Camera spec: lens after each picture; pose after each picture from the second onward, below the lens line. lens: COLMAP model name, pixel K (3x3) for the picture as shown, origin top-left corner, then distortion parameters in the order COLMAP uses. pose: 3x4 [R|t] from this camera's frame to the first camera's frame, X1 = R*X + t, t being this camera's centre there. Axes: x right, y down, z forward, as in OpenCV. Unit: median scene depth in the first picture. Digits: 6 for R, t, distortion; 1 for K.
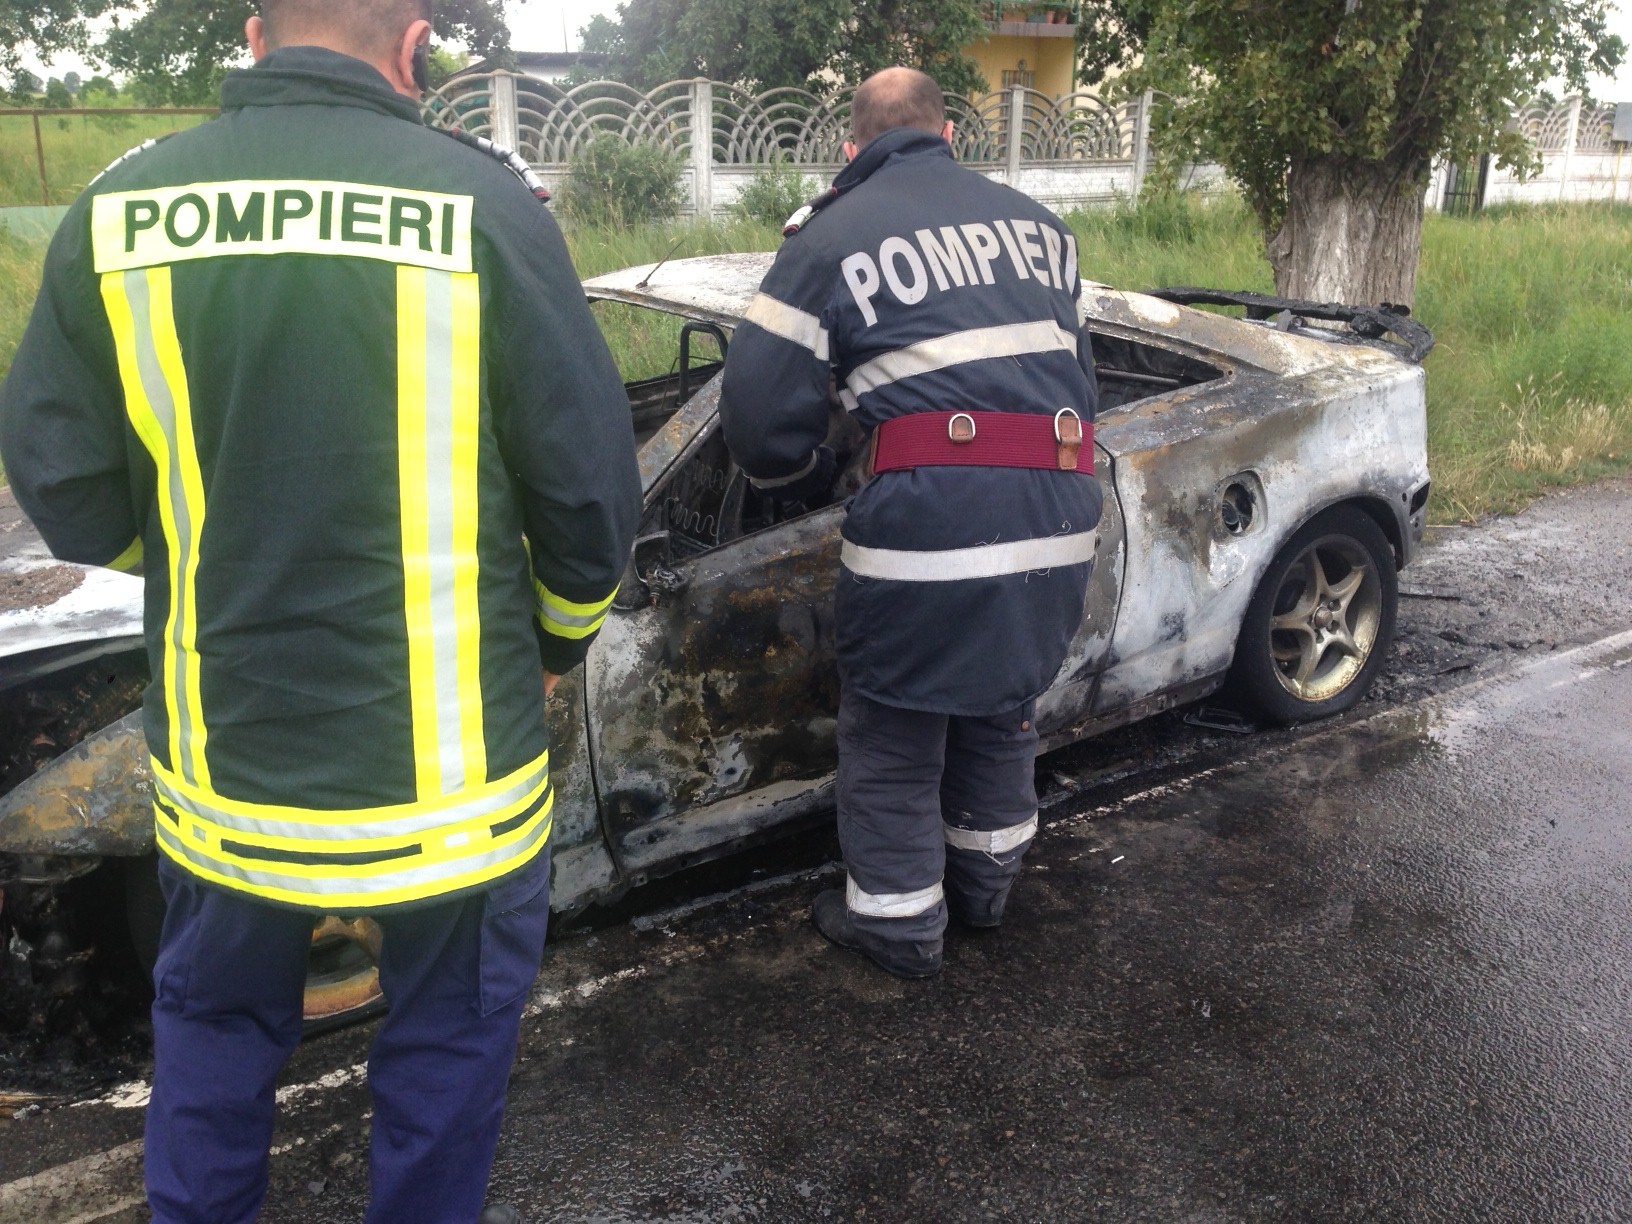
lens RADIAL K [[1576.7, 0, 820.0], [0, 1576.7, 611.0], [0, 0, 1]] dist [0.124530, 0.000000]
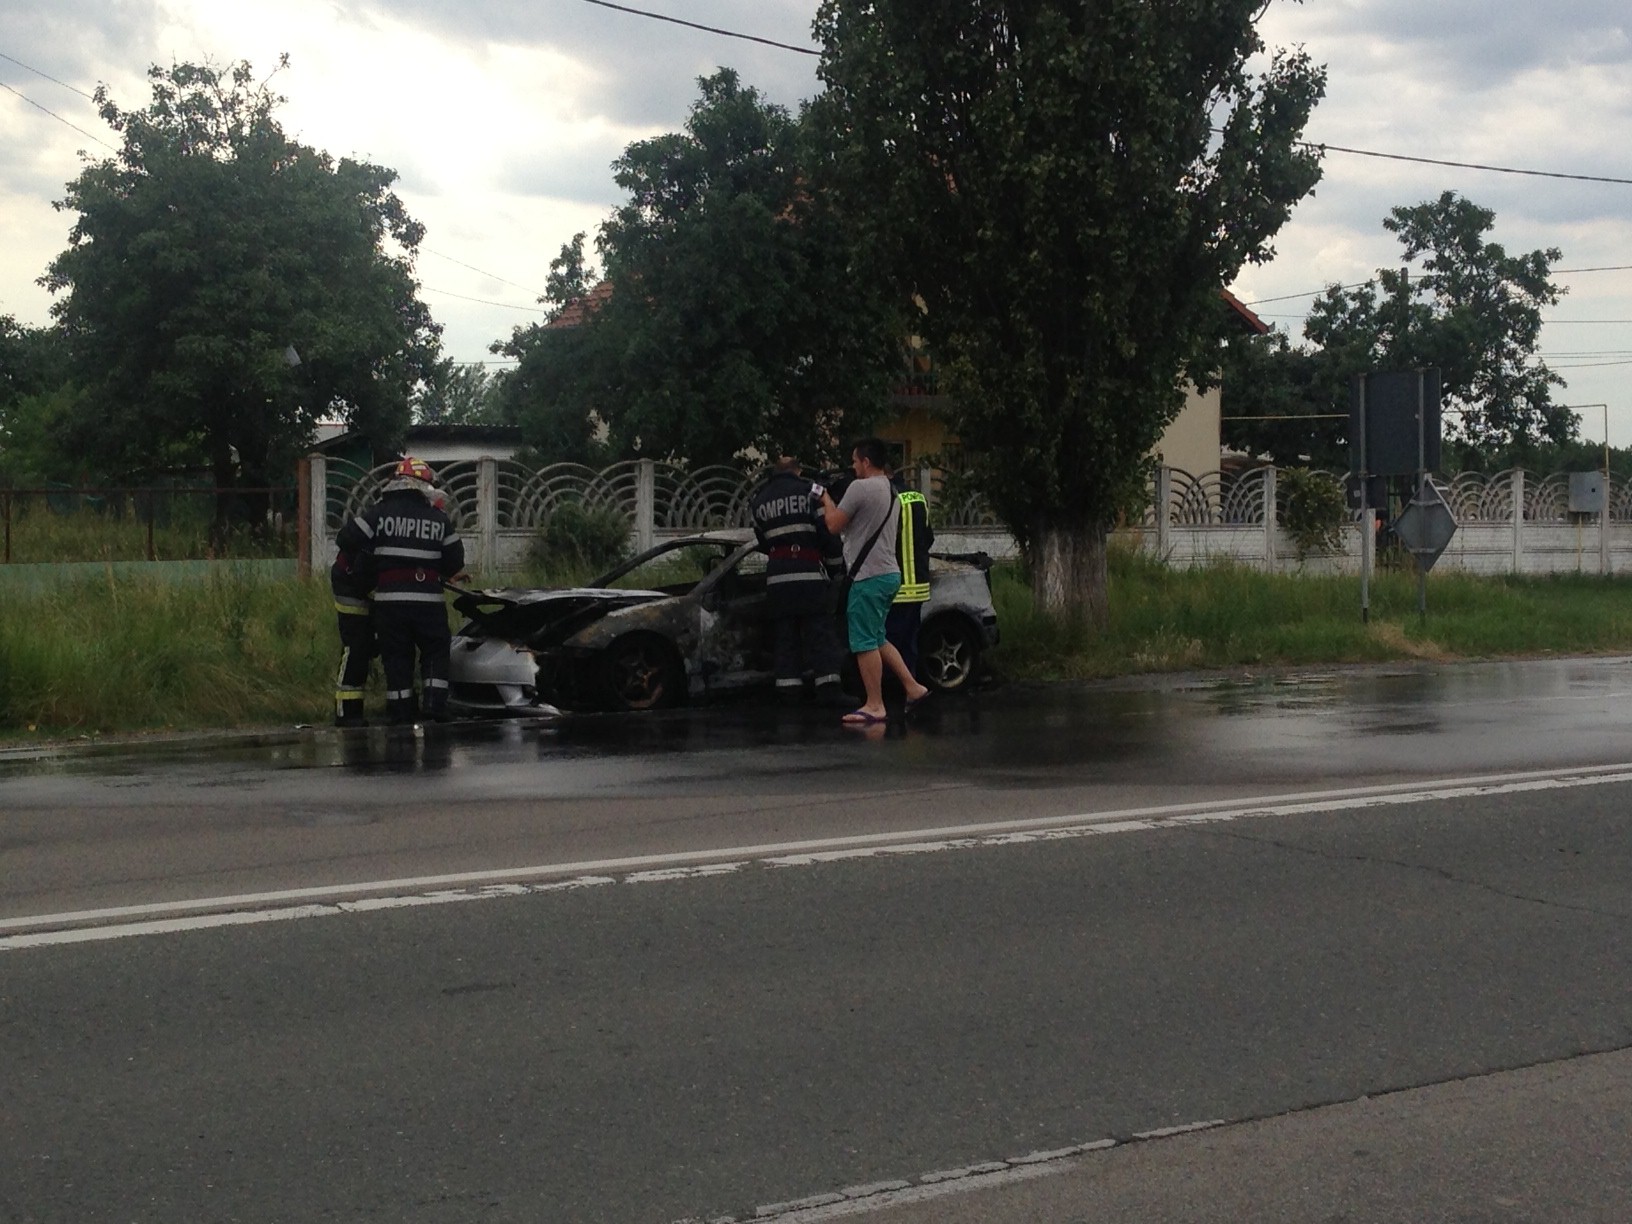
lens RADIAL K [[1576.7, 0, 814.7], [0, 1576.7, 609.0], [0, 0, 1]] dist [0.124530, 0.000000]
pose [[0.998987, -0.012464, 0.043239, -0.001448], [0.021786, 0.974719, -0.222369, 0.034594], [-0.039374, 0.223086, 0.974003, -0.108731]]
